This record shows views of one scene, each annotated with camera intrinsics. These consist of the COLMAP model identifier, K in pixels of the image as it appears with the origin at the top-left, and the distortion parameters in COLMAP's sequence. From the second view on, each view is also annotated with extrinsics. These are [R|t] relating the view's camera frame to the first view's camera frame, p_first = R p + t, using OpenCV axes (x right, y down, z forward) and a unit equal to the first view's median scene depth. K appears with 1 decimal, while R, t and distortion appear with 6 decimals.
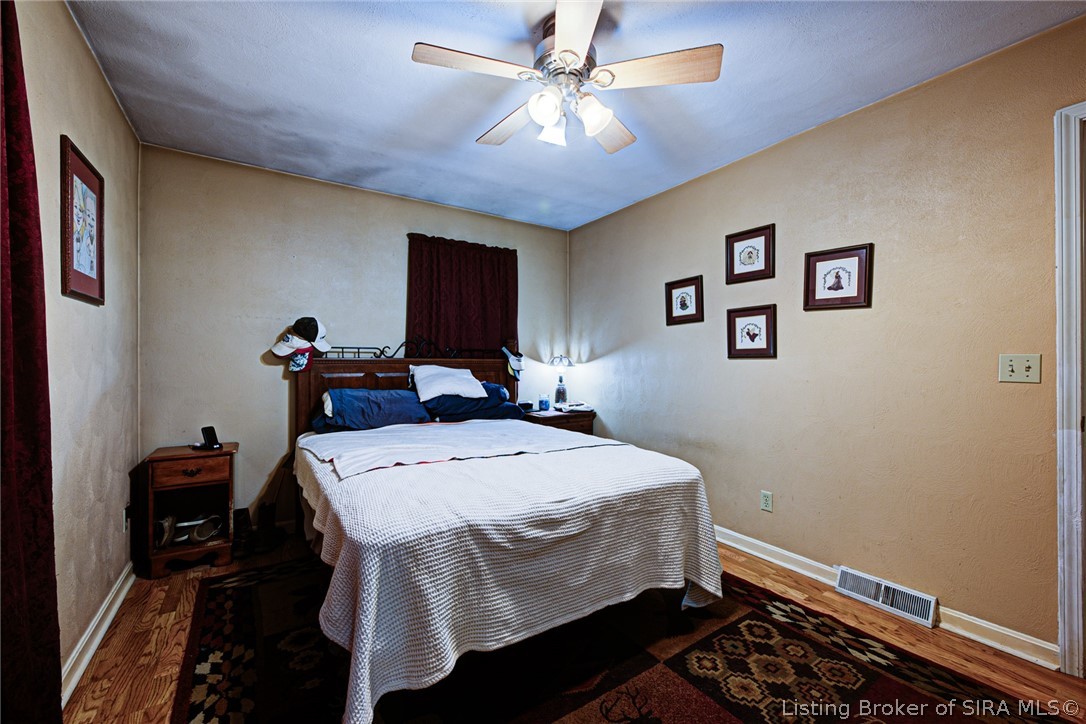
lens RADIAL K [[452.2, 0, 536.4], [0, 452.2, 360.8], [0, 0, 1]] dist [-0.004108, 0.000464]
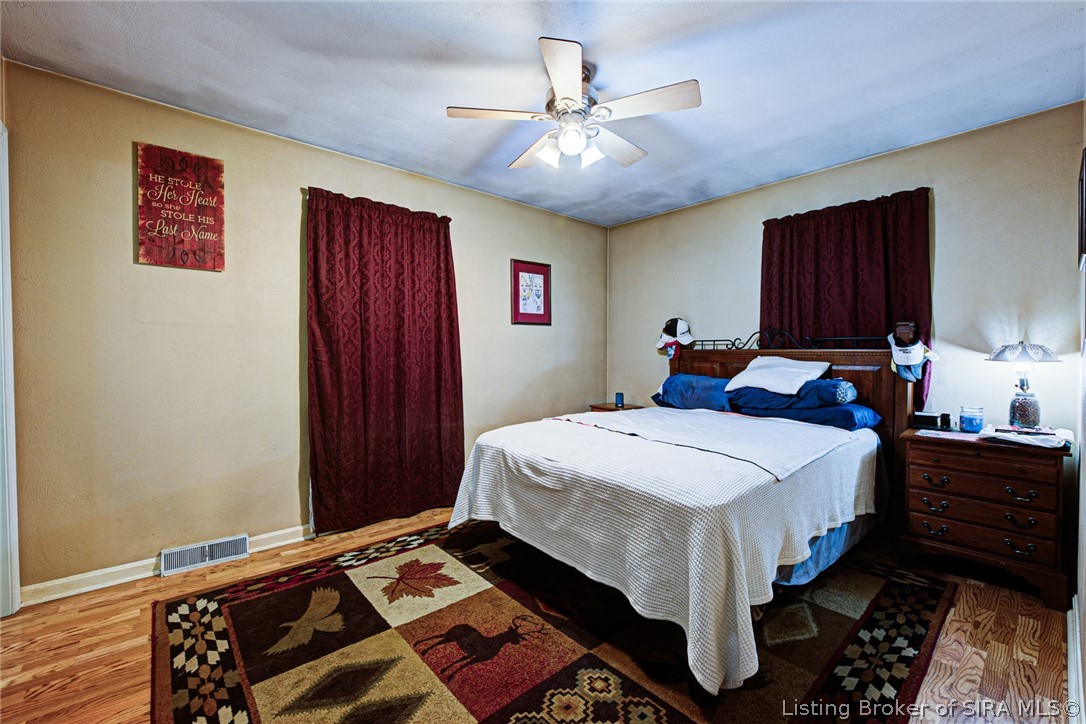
lens RADIAL K [[452.2, 0, 534.5], [0, 452.2, 361.8], [0, 0, 1]] dist [-0.004108, 0.000464]
pose [[0.105491, 0.020722, -0.994204, 0.819923], [-0.001338, 0.999785, 0.020696, 0.002504], [0.994419, -0.000853, 0.105496, 0.507099]]
